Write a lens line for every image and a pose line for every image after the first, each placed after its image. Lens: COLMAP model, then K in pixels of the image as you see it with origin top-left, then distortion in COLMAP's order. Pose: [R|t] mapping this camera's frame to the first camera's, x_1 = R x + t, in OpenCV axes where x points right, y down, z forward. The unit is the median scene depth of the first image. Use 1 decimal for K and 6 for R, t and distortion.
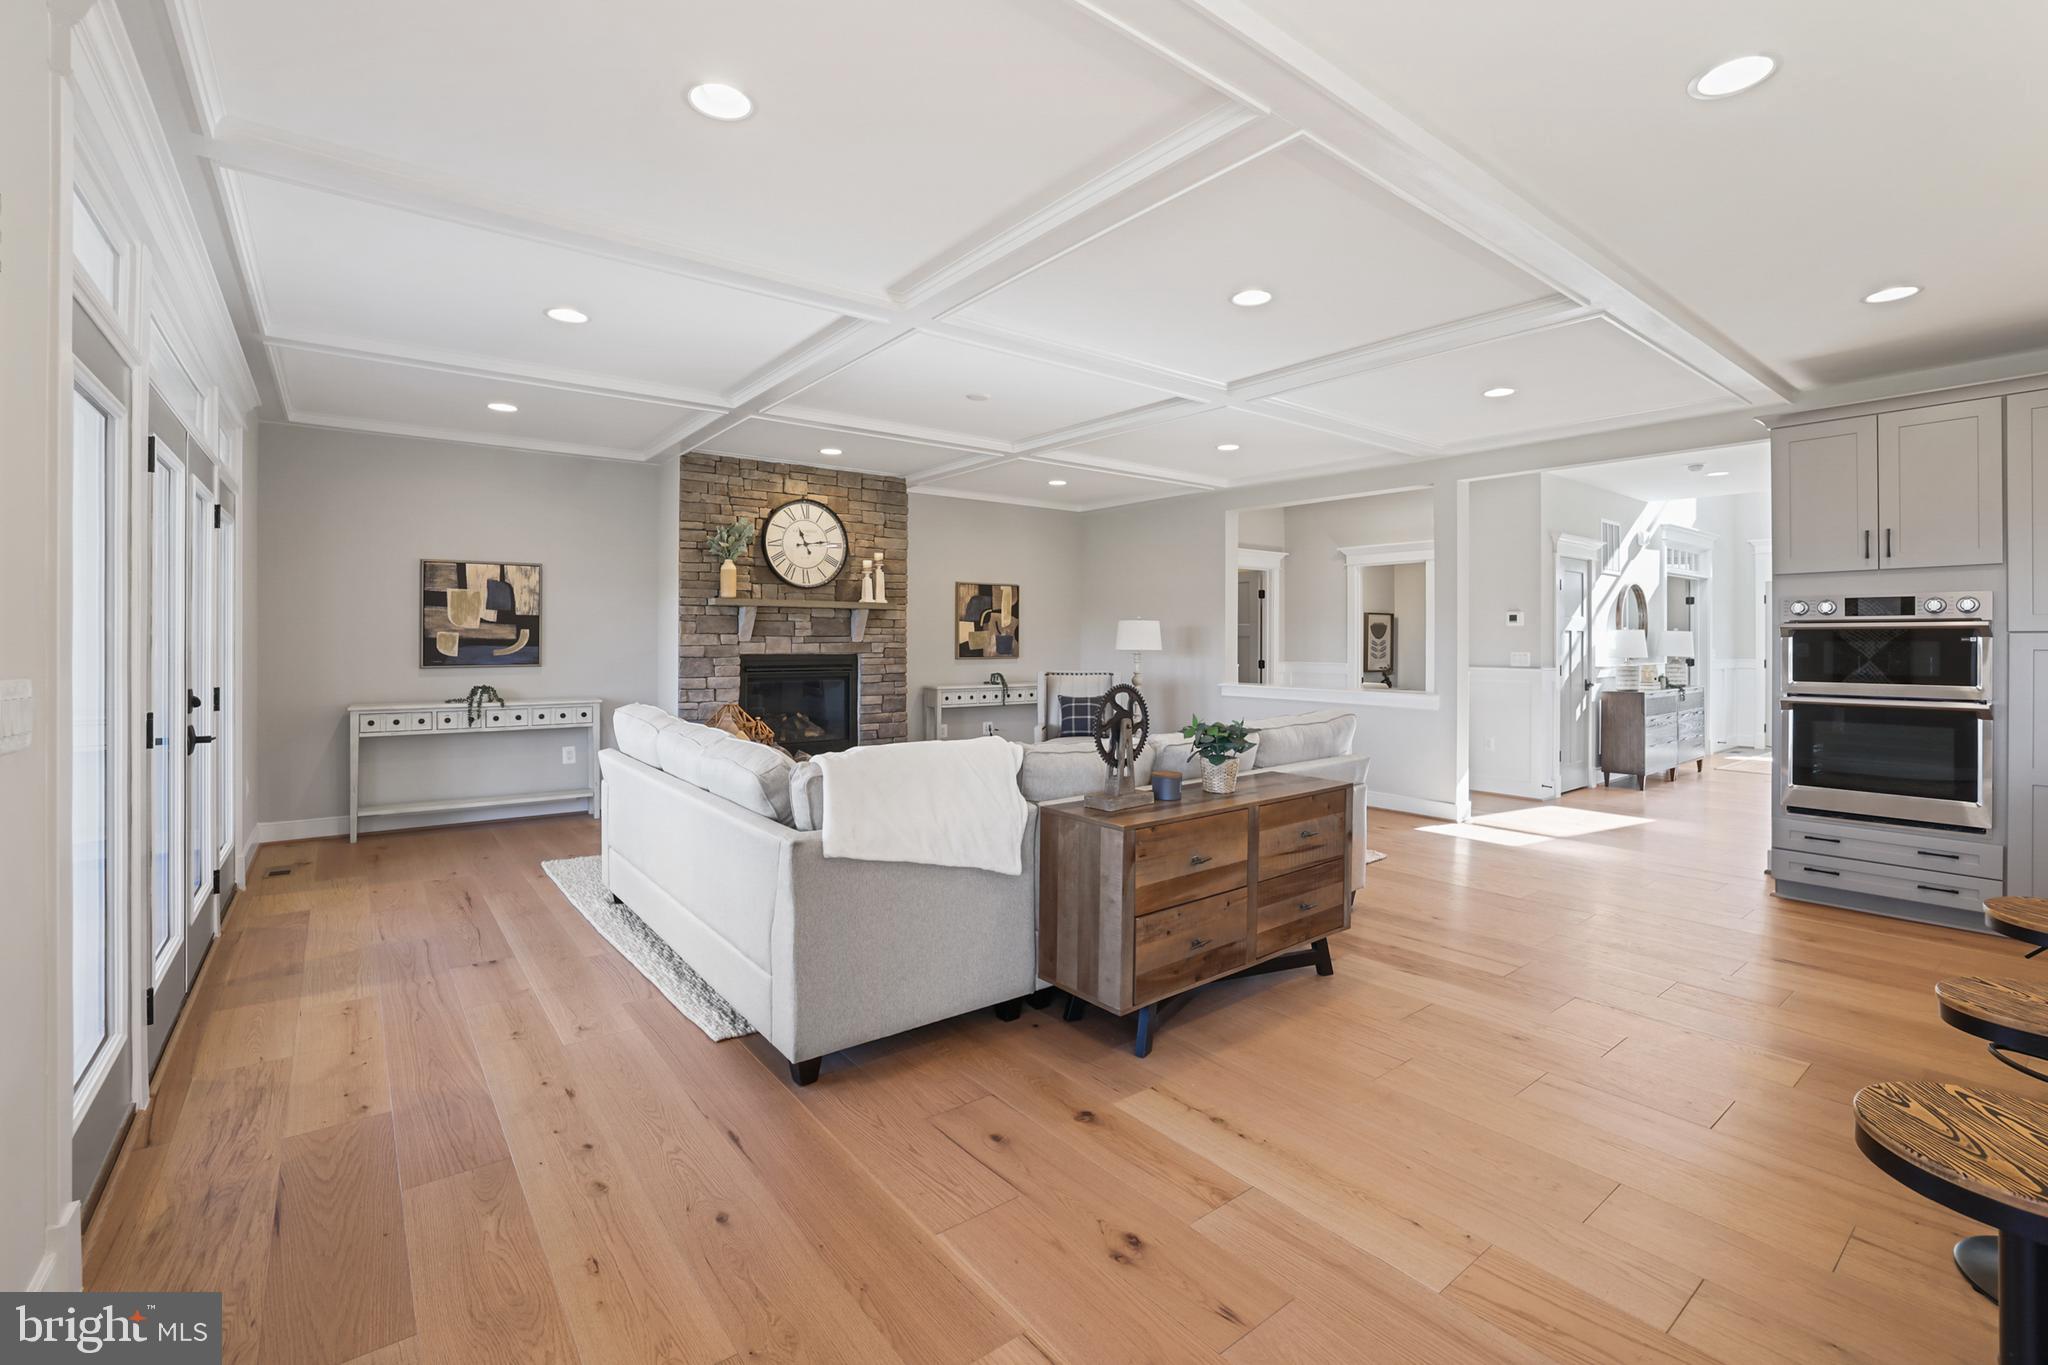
lens RADIAL K [[899.2, 0, 1032.5], [0, 899.2, 632.3], [0, 0, 1]] dist [-0.029667, 0.000215]
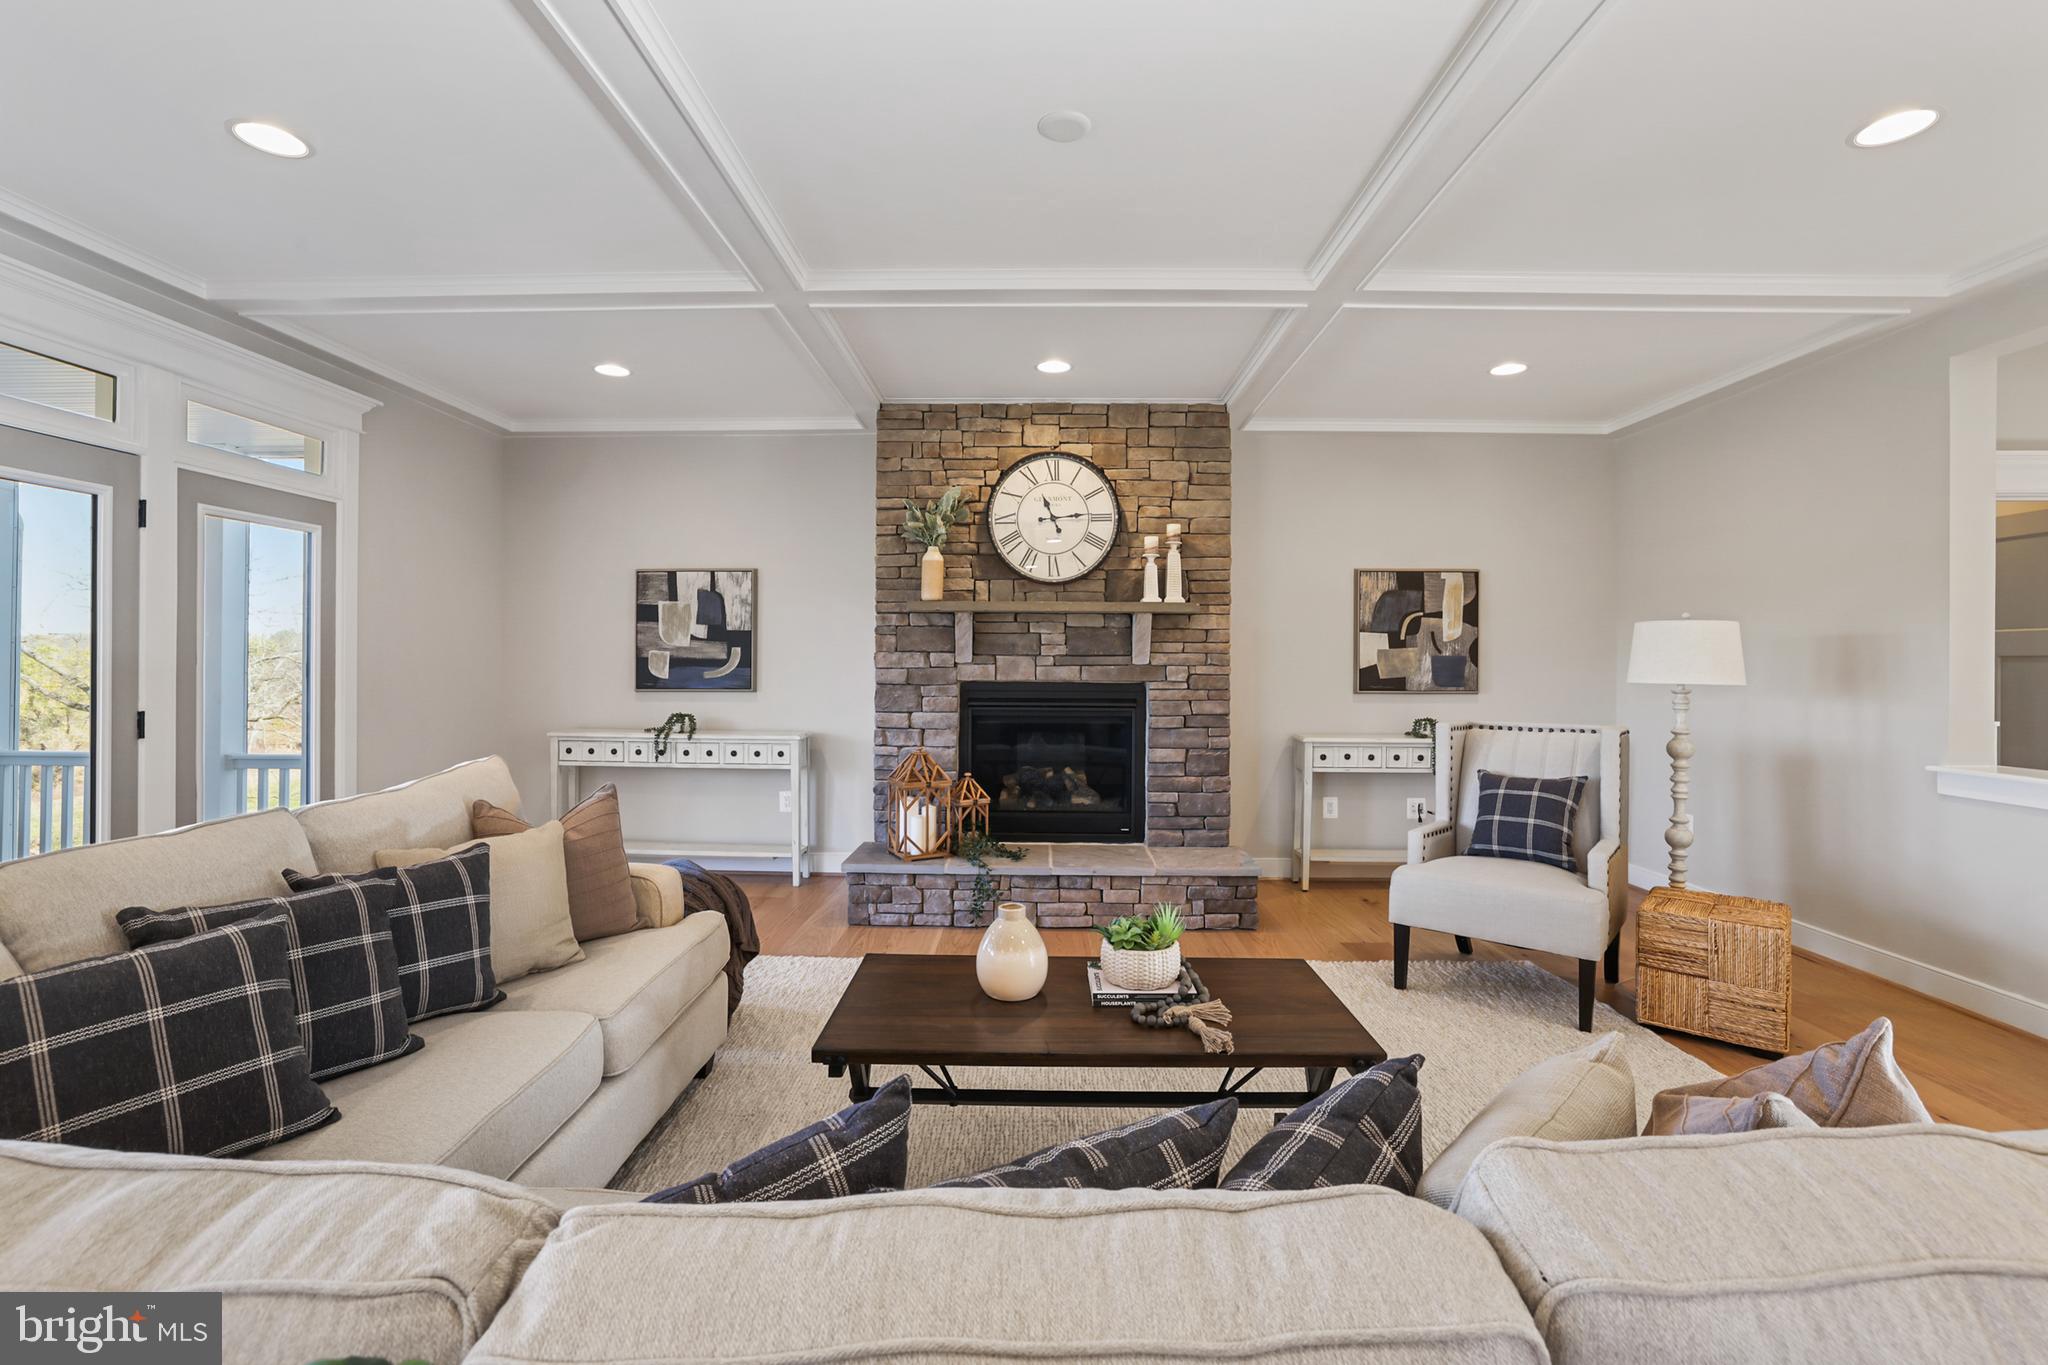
lens RADIAL K [[892.8, 0, 1029.2], [0, 892.8, 657.4], [0, 0, 1]] dist [-0.051840, 0.015643]
pose [[0.780839, -0.001290, -0.624731, 0.150127], [0.001307, 0.999999, -0.000430, 0.006117], [0.624731, -0.000481, 0.780840, 0.470549]]
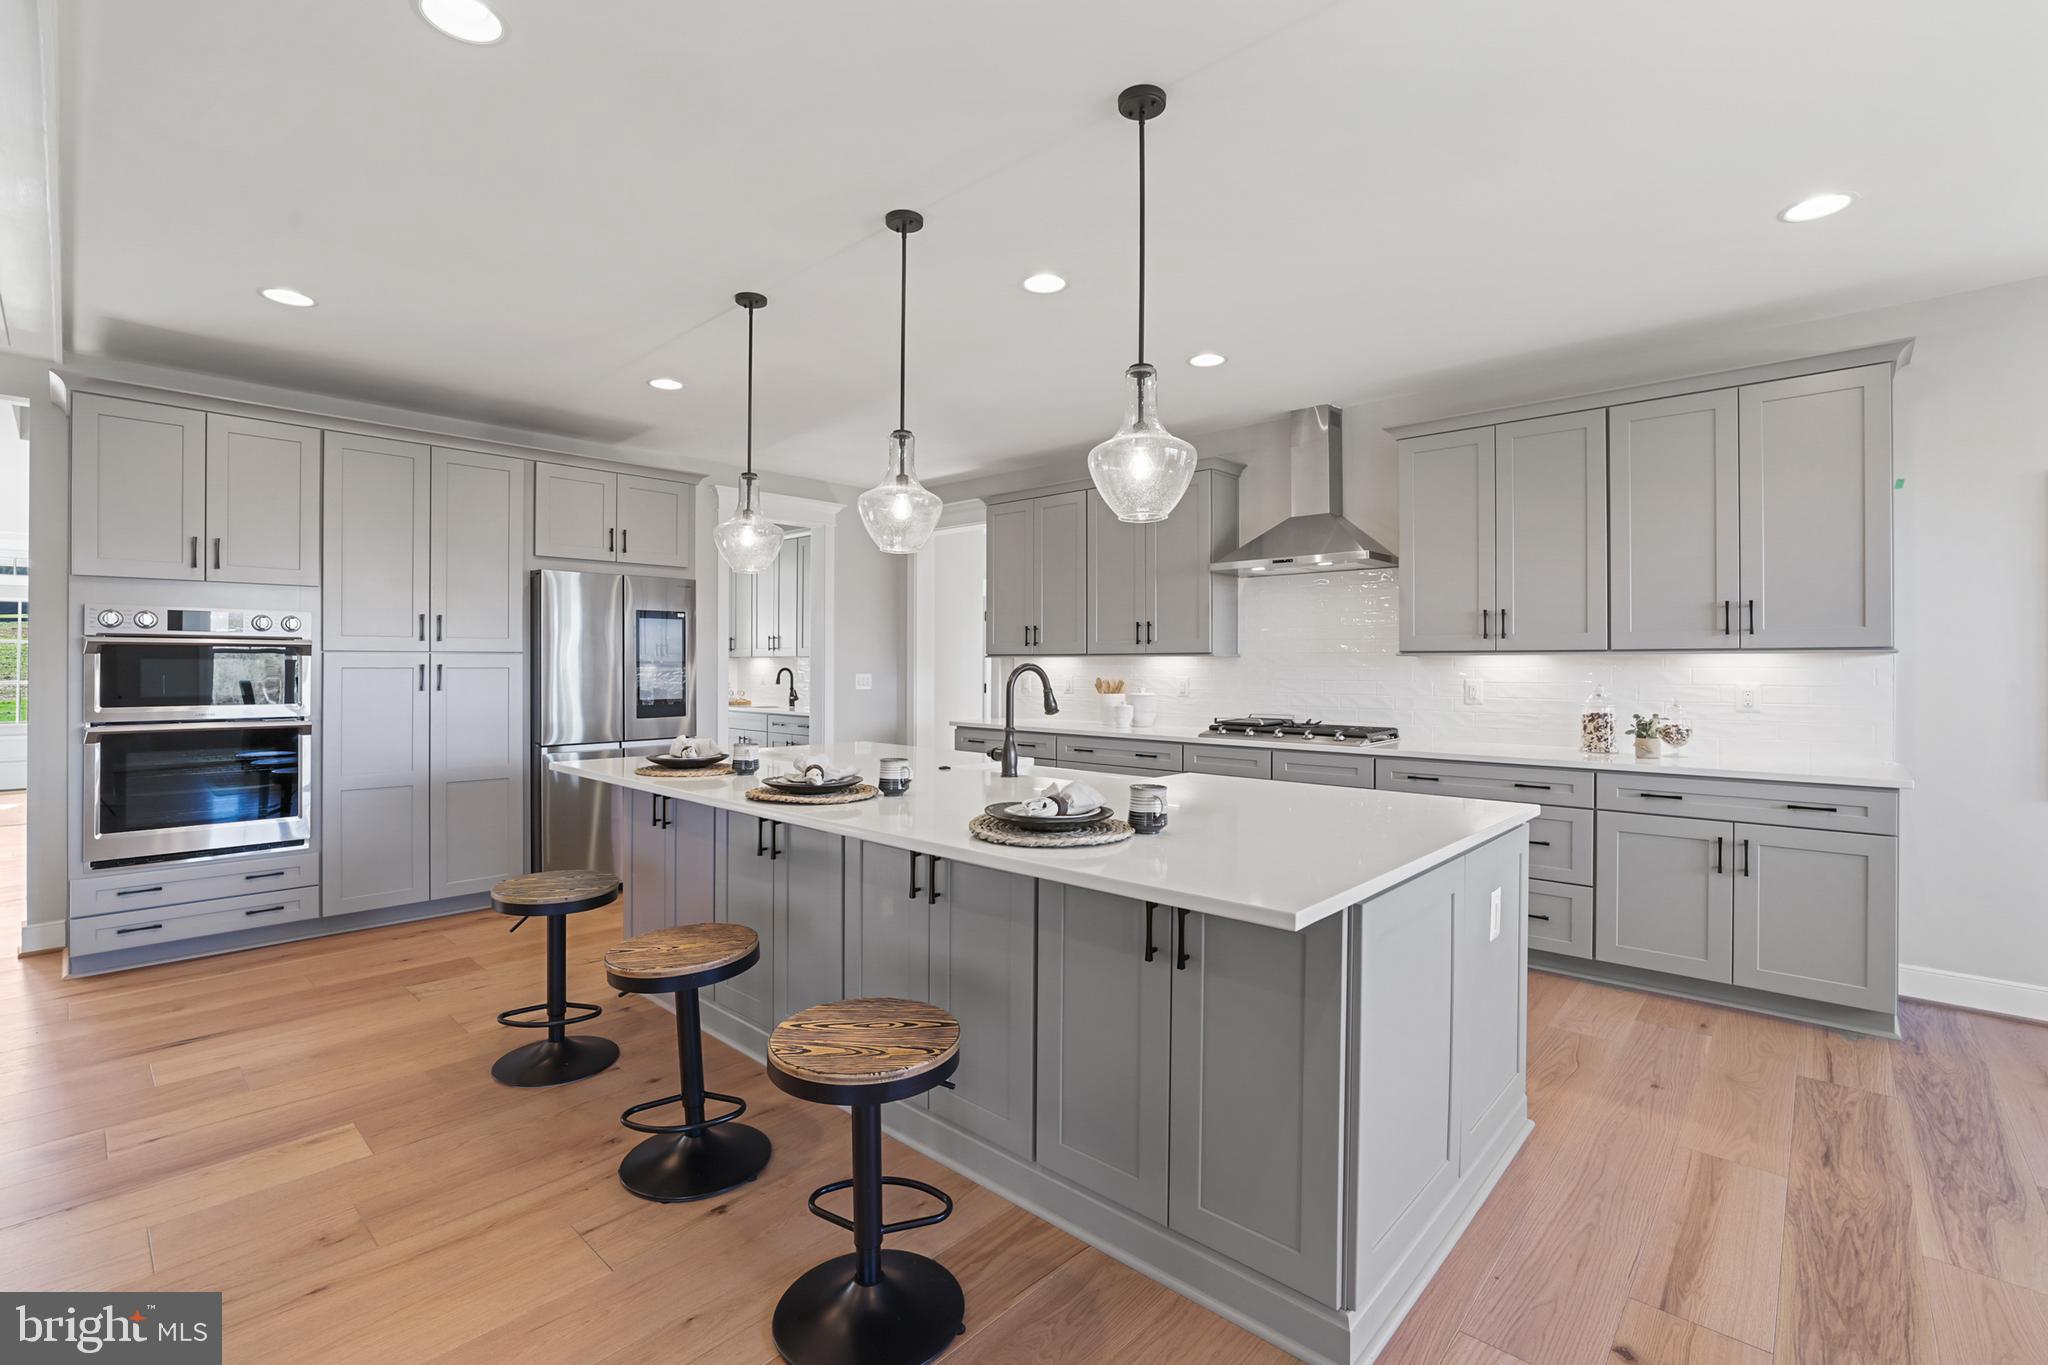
lens RADIAL K [[892.8, 0, 1029.2], [0, 892.8, 657.4], [0, 0, 1]] dist [-0.051840, 0.015643]
pose [[-0.174765, 0.006929, 0.984586, -0.044634], [-0.011185, 0.999897, -0.009022, 0.004089], [-0.984547, -0.012589, -0.174670, 0.182821]]
